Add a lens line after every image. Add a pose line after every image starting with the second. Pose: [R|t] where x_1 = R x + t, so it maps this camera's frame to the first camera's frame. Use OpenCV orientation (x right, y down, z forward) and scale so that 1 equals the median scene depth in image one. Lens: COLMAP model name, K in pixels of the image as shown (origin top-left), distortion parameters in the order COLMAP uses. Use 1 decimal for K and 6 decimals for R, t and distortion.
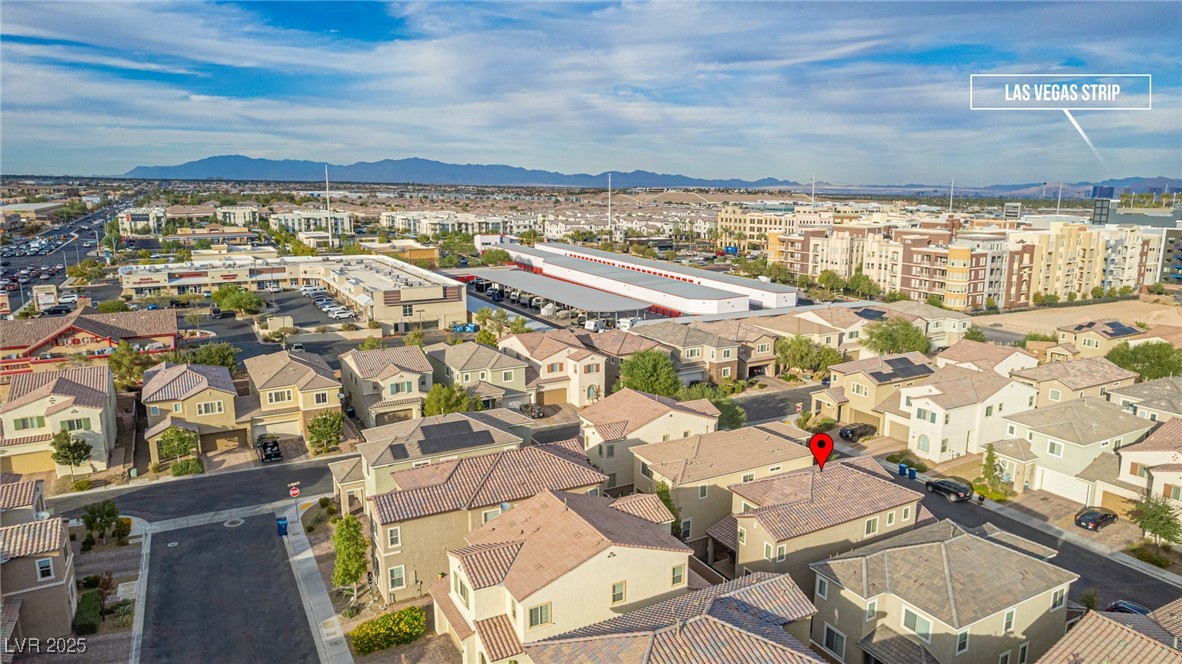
lens RADIAL K [[753.0, 0, 593.3], [0, 753.0, 328.4], [0, 0, 1]] dist [-0.087072, 0.076785]
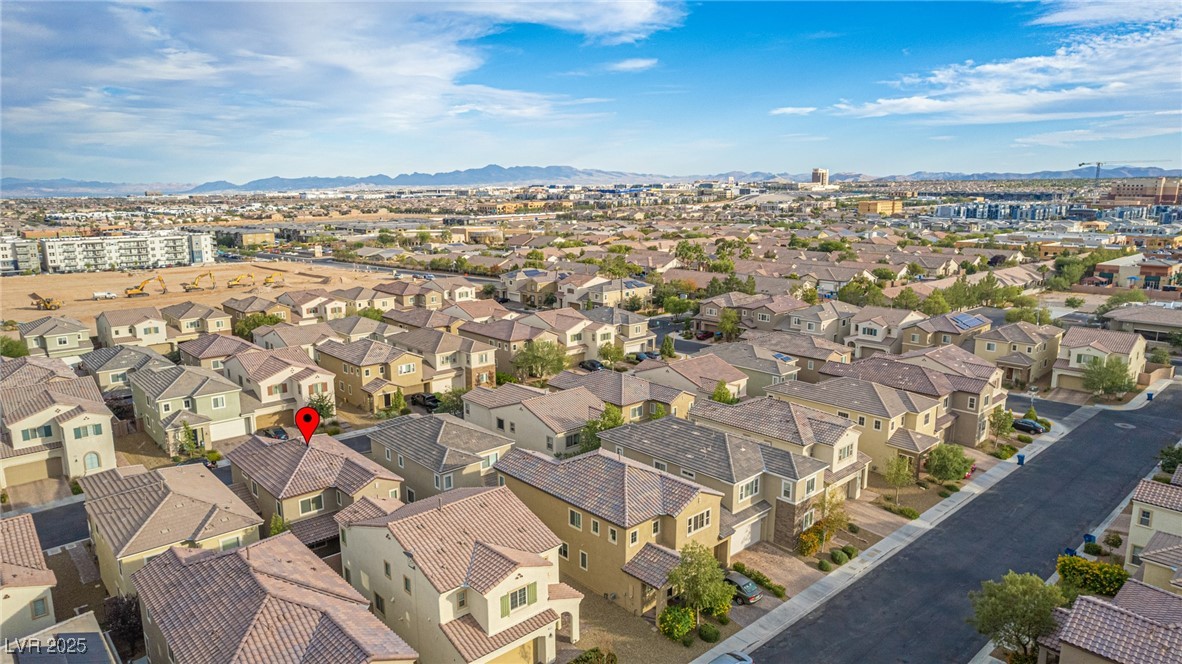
lens RADIAL K [[753.0, 0, 593.3], [0, 753.0, 328.4], [0, 0, 1]] dist [-0.087072, 0.076785]
pose [[-0.238787, -0.187448, 0.952808, -0.222768], [0.186191, 0.954150, 0.234374, -0.041674], [-0.953055, 0.233370, -0.192937, 0.210791]]
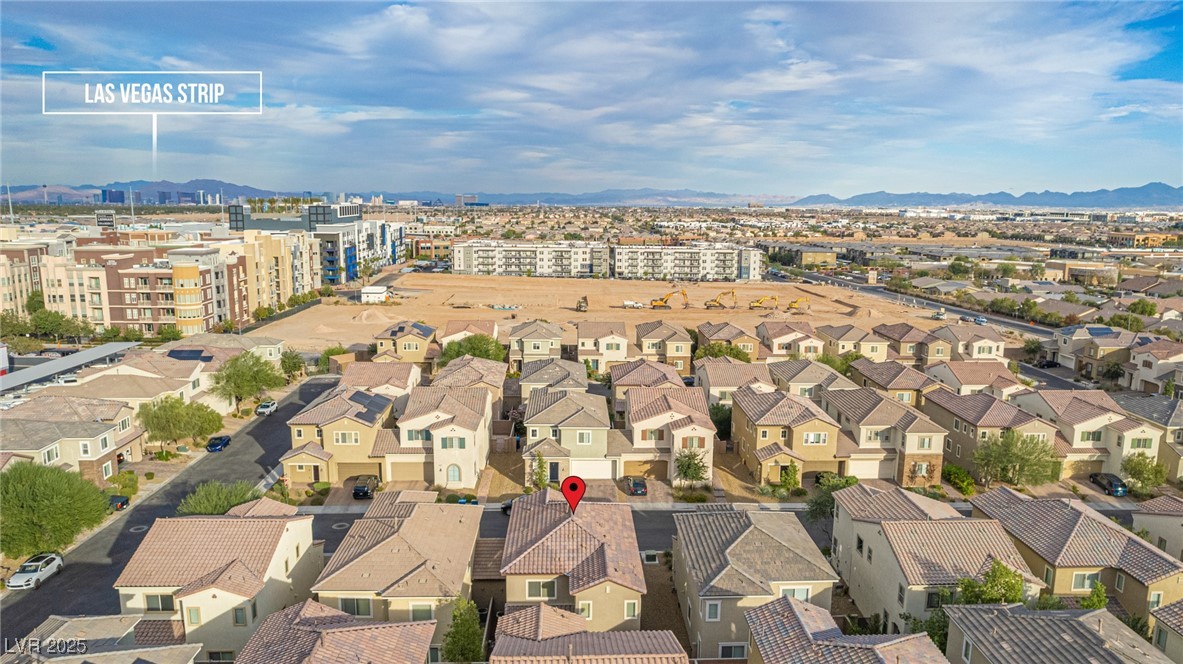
lens RADIAL K [[860.2, 0, 623.9], [0, 860.2, 335.7], [0, 0, 1]] dist [-0.070303, 0.046084]
pose [[0.431875, -0.141516, 0.890762, -0.153903], [0.158725, 0.984126, 0.079393, -0.025601], [-0.887857, 0.107099, 0.447482, 0.124640]]
